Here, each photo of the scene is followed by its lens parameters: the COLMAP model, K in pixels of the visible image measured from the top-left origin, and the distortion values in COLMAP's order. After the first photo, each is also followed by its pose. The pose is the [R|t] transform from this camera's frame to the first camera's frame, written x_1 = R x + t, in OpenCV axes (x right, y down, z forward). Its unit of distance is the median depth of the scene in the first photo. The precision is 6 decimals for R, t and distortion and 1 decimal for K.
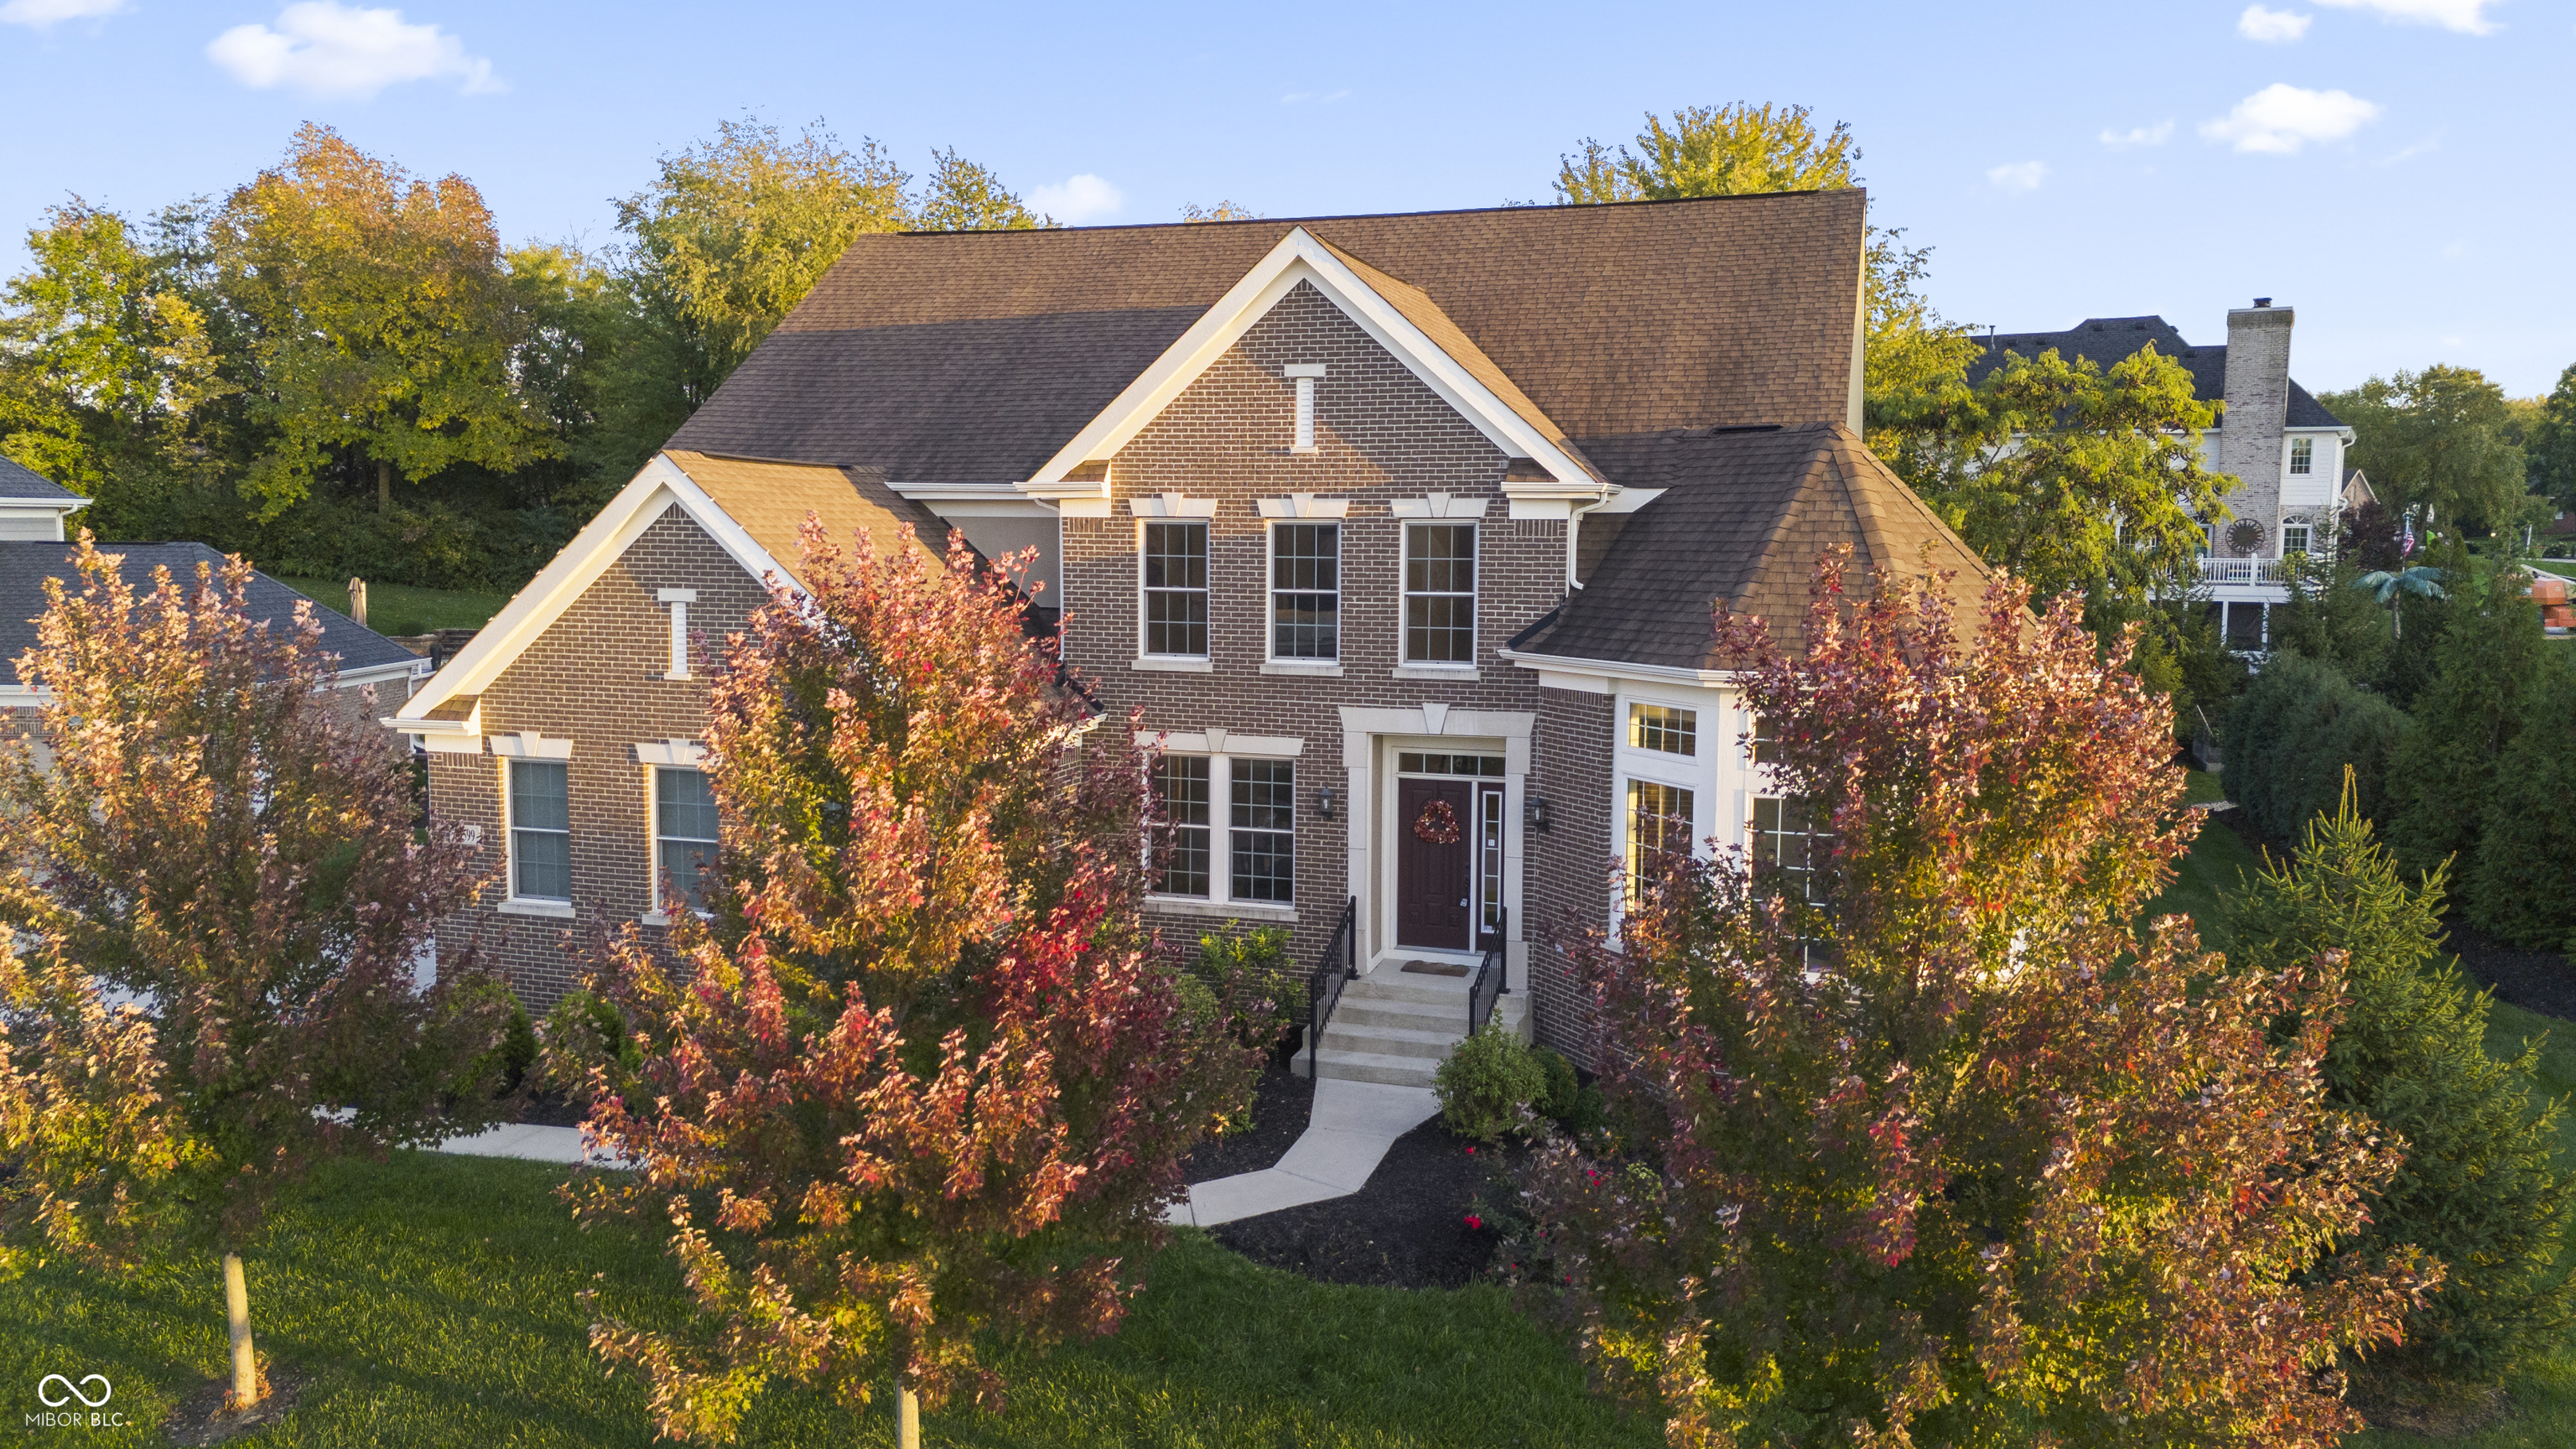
lens RADIAL K [[1874.5, 0, 1285.4], [0, 1874.5, 761.1], [0, 0, 1]] dist [0.044060, 0.000792]
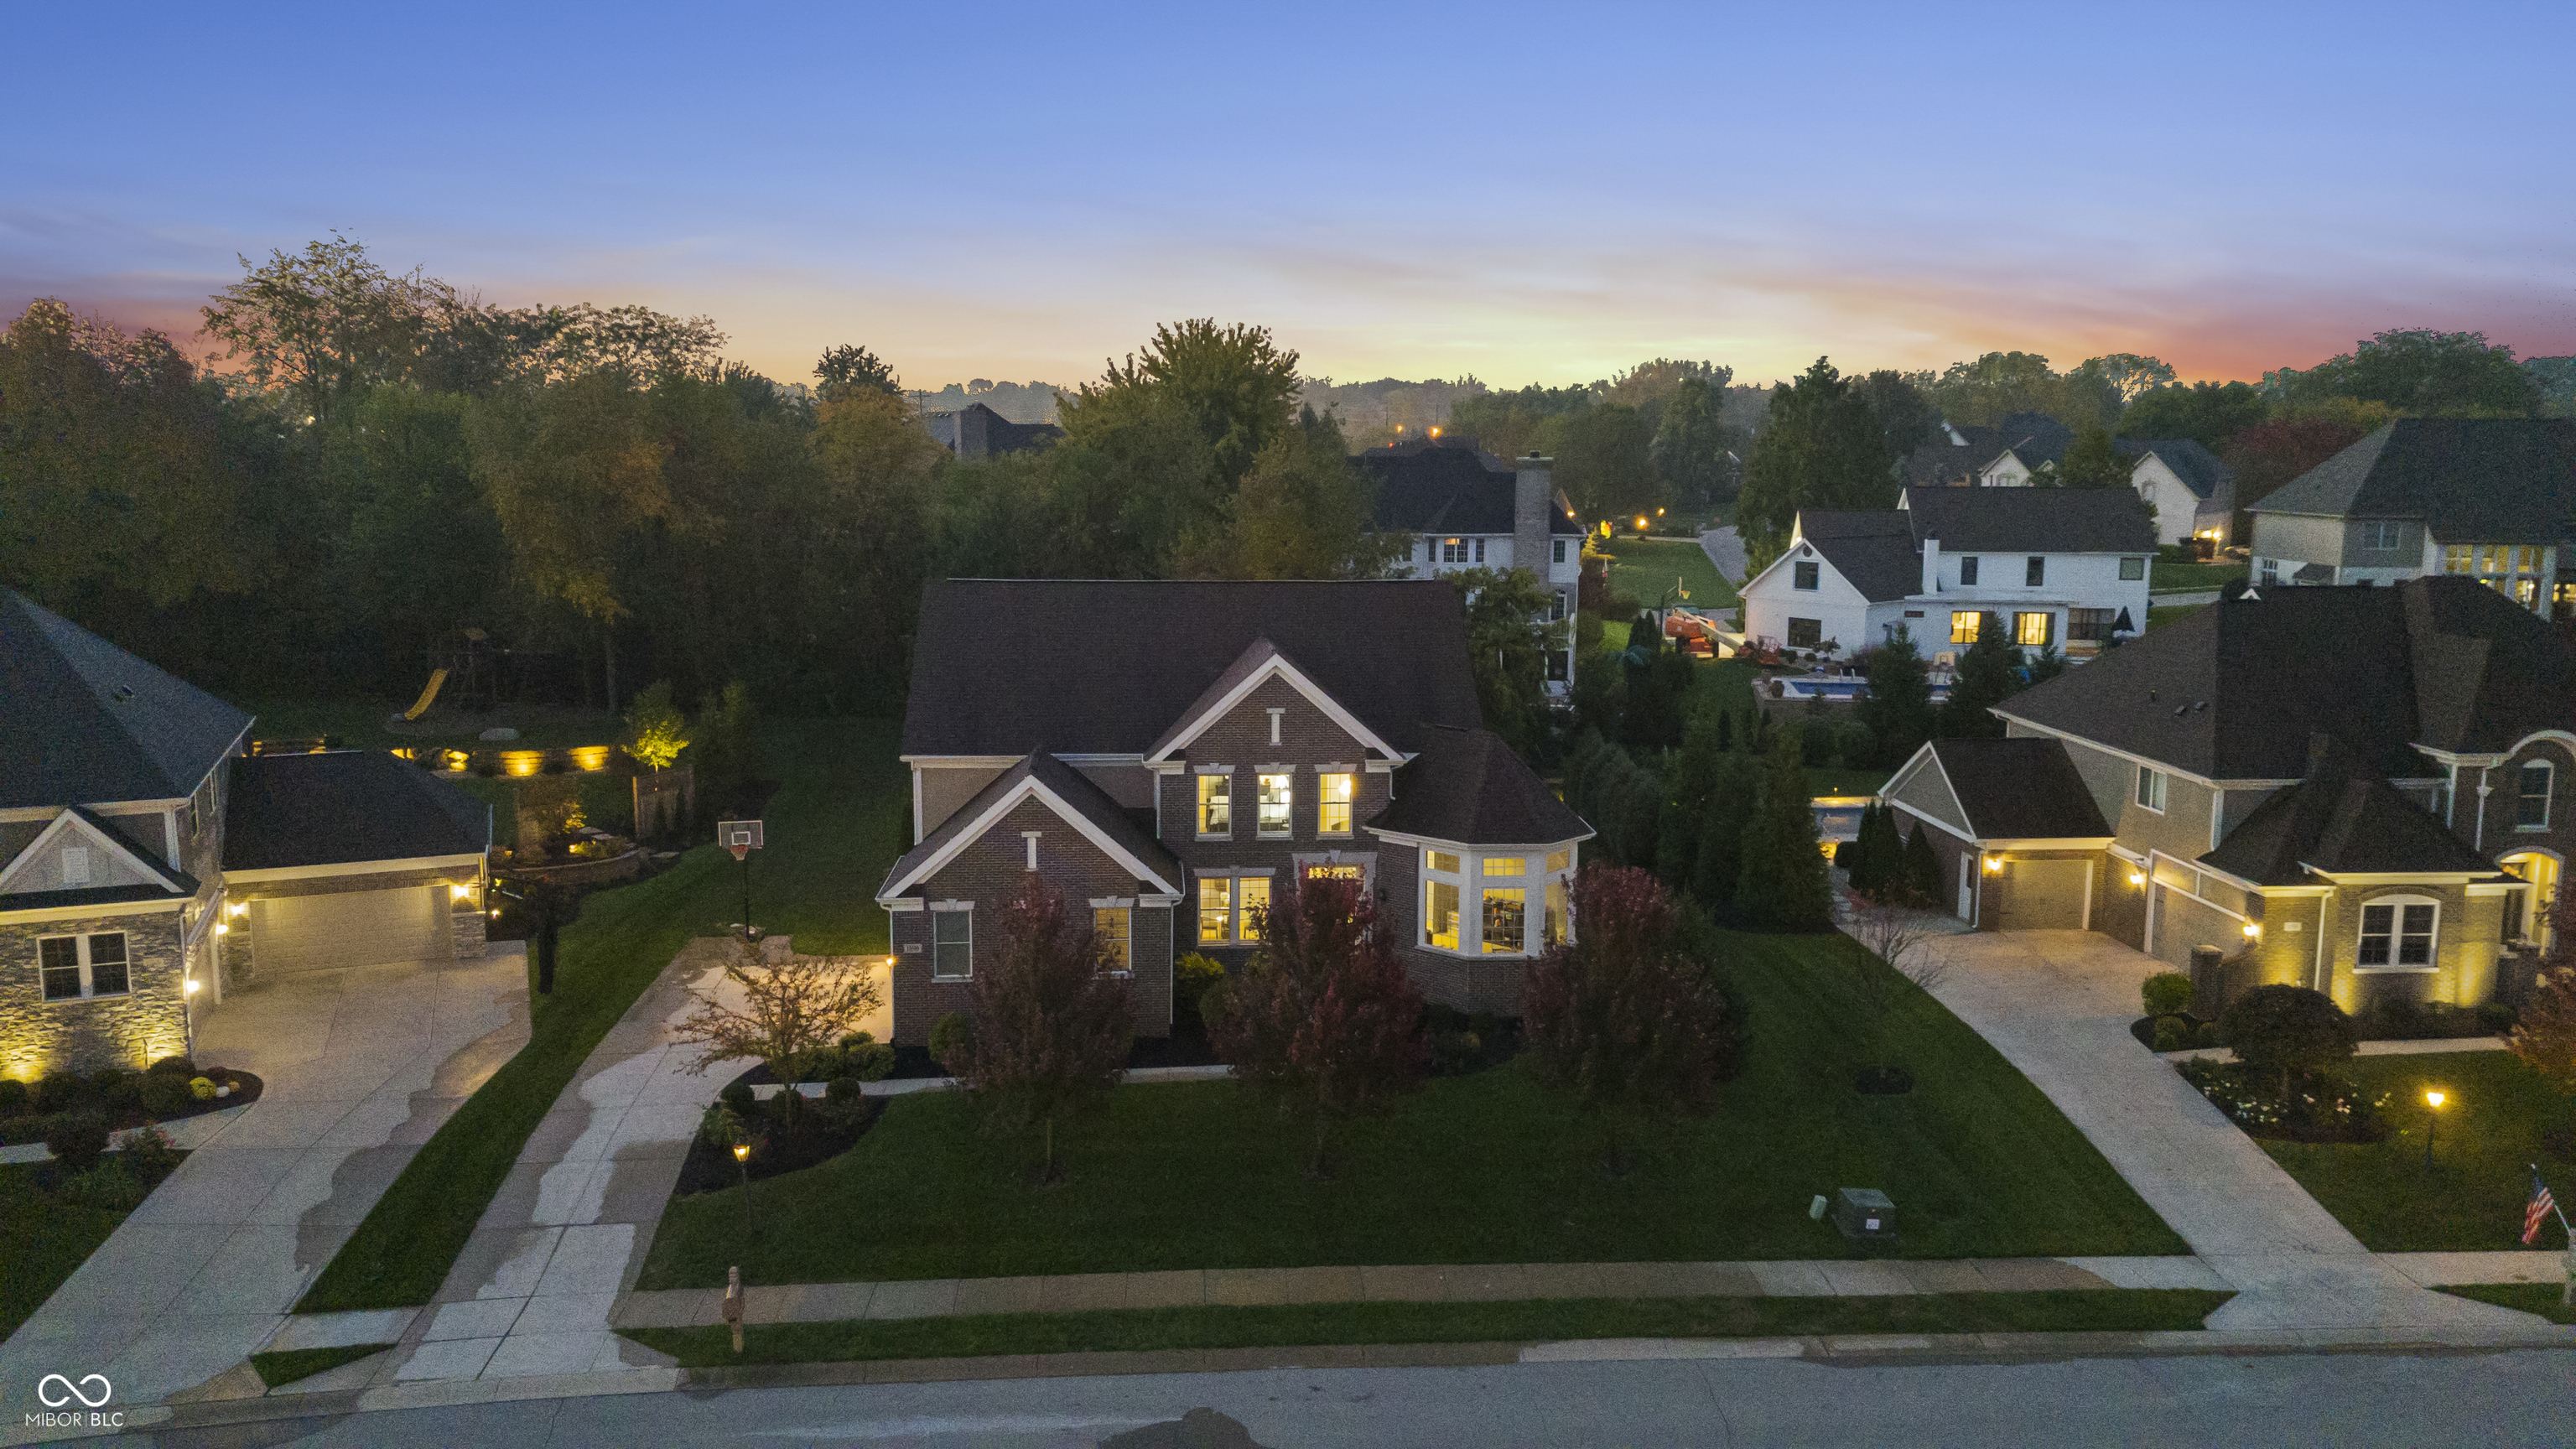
lens RADIAL K [[1854.2, 0, 1289.6], [0, 1854.2, 768.6], [0, 0, 1]] dist [0.103545, -0.116489]
pose [[0.925467, -0.066923, 0.372869, -0.791429], [0.048049, 0.997060, 0.059695, -0.261446], [-0.375768, -0.037330, 0.925962, -1.064252]]
